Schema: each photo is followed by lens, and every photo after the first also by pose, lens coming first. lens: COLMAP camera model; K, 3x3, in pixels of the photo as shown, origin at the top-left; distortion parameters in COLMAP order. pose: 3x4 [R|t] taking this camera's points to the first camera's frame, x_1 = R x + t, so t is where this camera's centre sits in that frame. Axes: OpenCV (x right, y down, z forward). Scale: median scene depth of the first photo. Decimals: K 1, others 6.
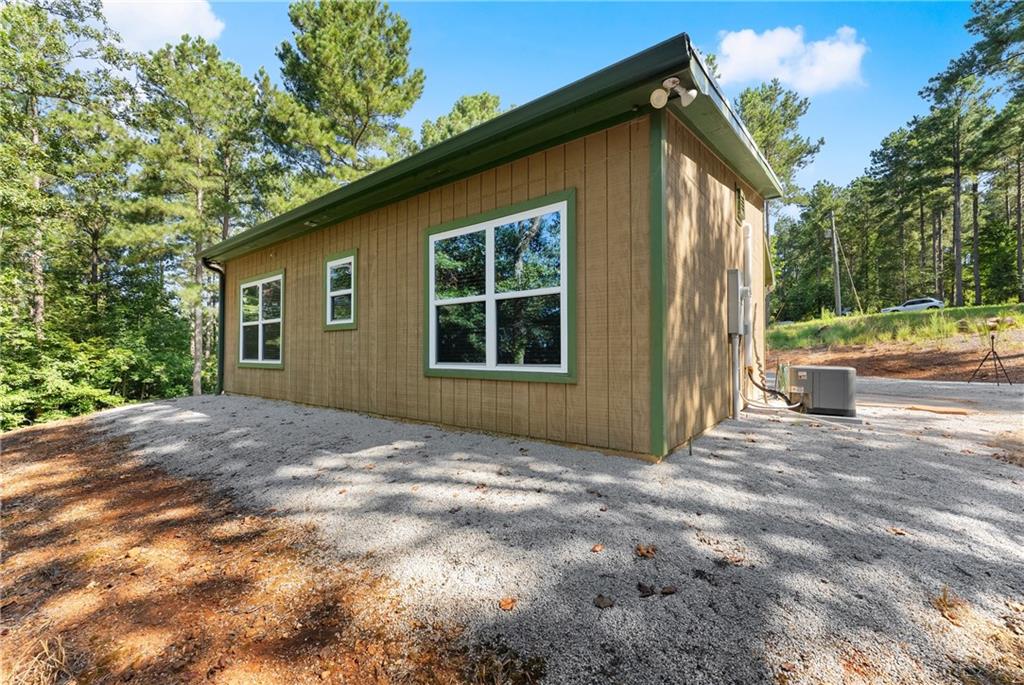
lens RADIAL K [[414.9, 0, 517.7], [0, 414.9, 348.2], [0, 0, 1]] dist [-0.003422, 0.000068]
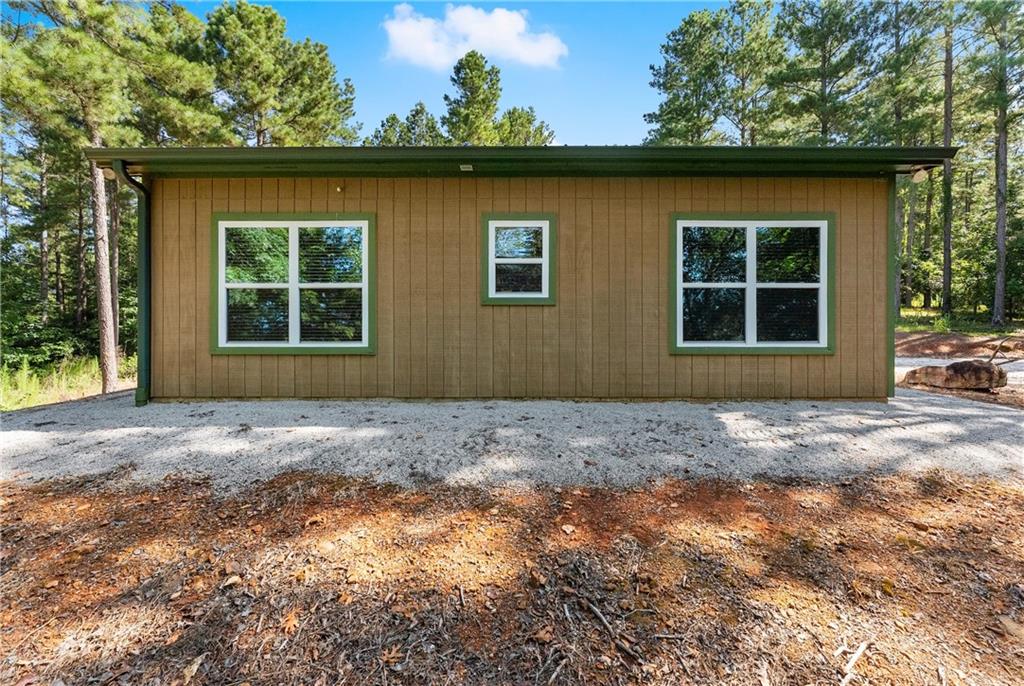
lens RADIAL K [[414.9, 0, 511.8], [0, 414.9, 342.0], [0, 0, 1]] dist [-0.003422, 0.000068]
pose [[0.792460, 0.000612, 0.609924, -1.024599], [-0.007420, 0.999935, 0.008637, 0.025814], [-0.609879, -0.011370, 0.792413, 0.364549]]
